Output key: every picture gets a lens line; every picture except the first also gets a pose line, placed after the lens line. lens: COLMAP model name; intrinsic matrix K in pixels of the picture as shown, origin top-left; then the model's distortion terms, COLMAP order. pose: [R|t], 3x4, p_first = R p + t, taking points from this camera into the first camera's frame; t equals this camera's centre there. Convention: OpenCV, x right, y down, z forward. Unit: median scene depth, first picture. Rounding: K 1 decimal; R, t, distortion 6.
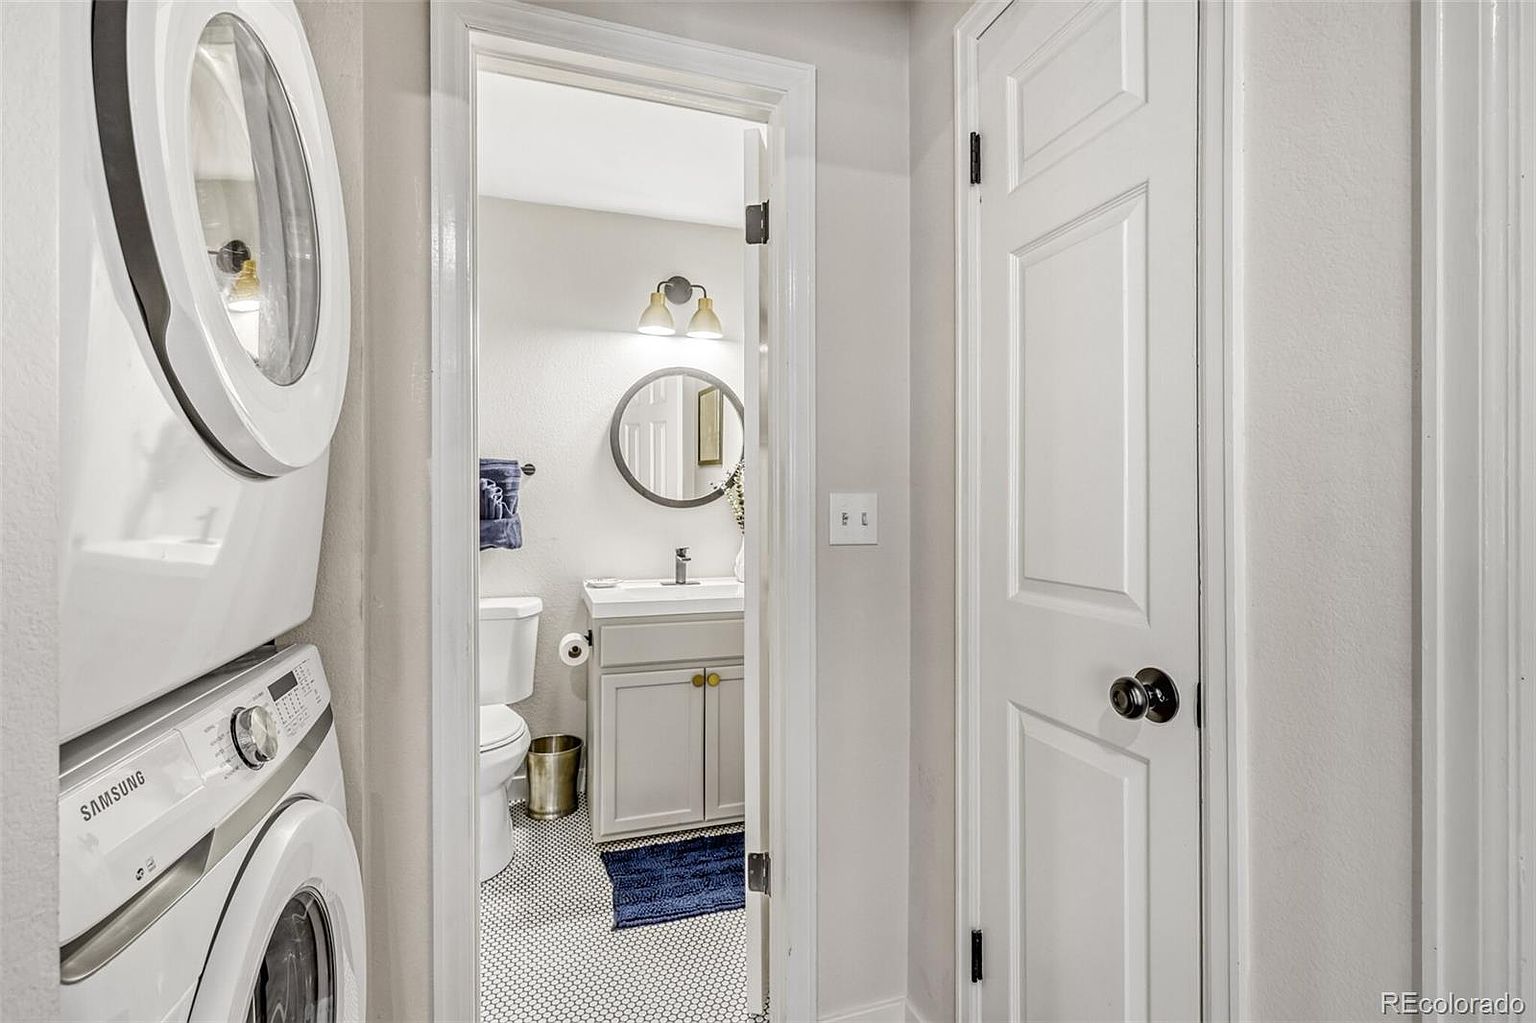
lens RADIAL K [[659.9, 0, 766.8], [0, 659.9, 505.4], [0, 0, 1]] dist [0.001417, -0.000223]
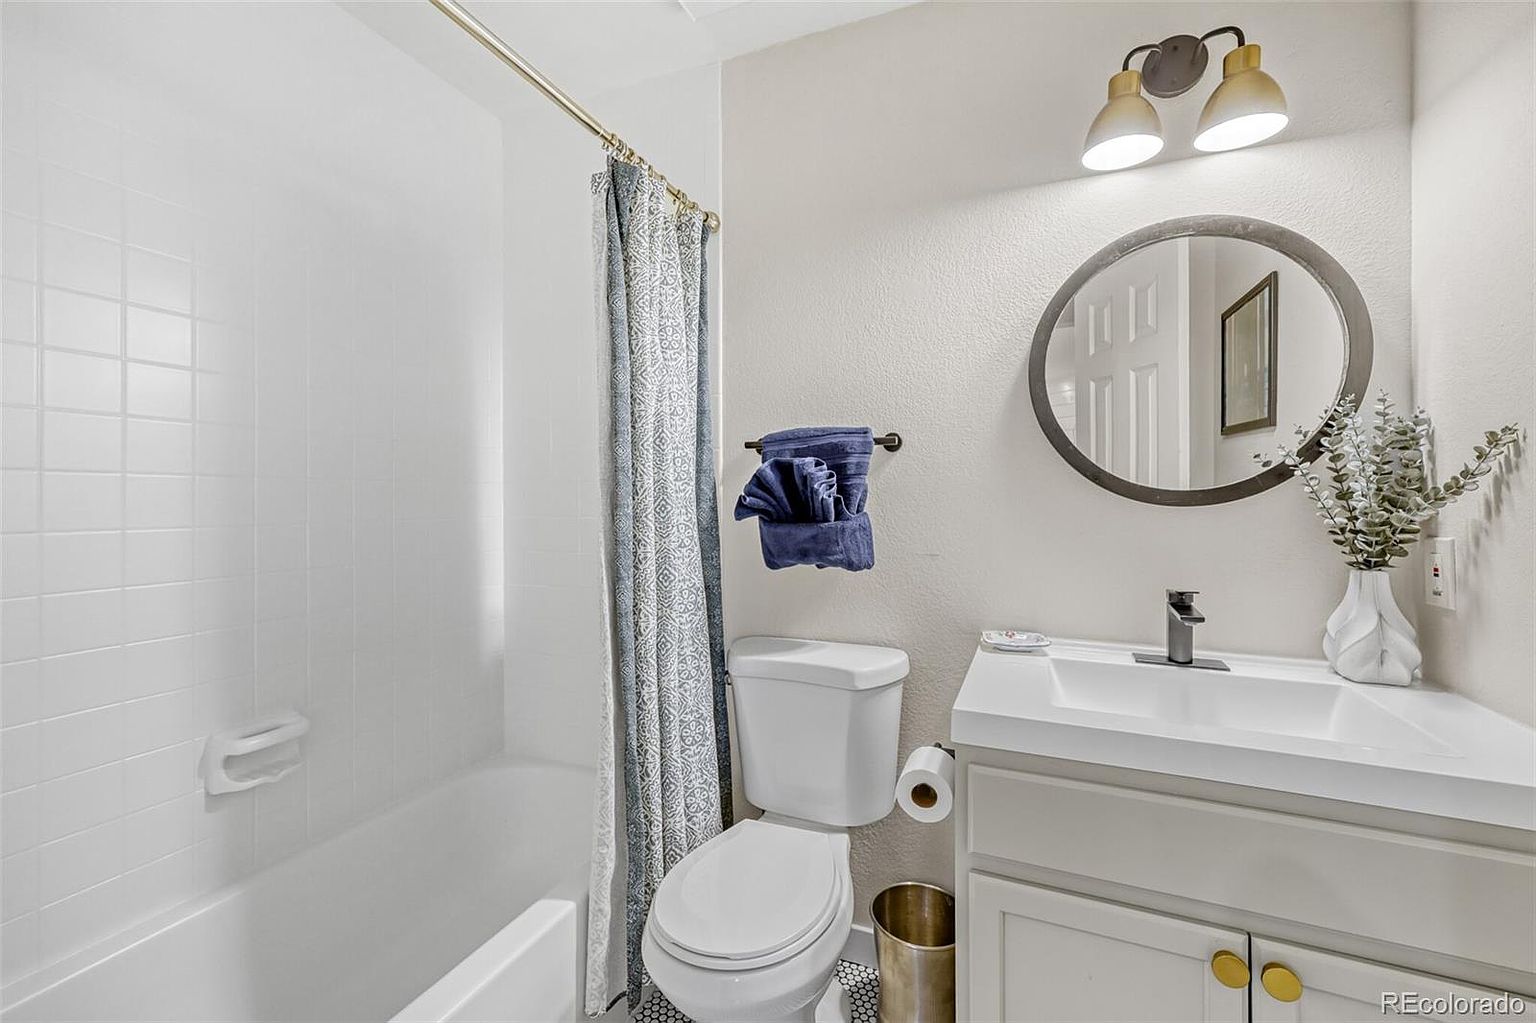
lens RADIAL K [[659.9, 0, 753.0], [0, 659.9, 493.9], [0, 0, 1]] dist [0.001417, -0.000223]
pose [[0.751898, -0.003149, -0.659272, -0.049142], [-0.000270, 0.999987, -0.005084, -0.002150], [0.659280, 0.004001, 0.751887, 0.450840]]
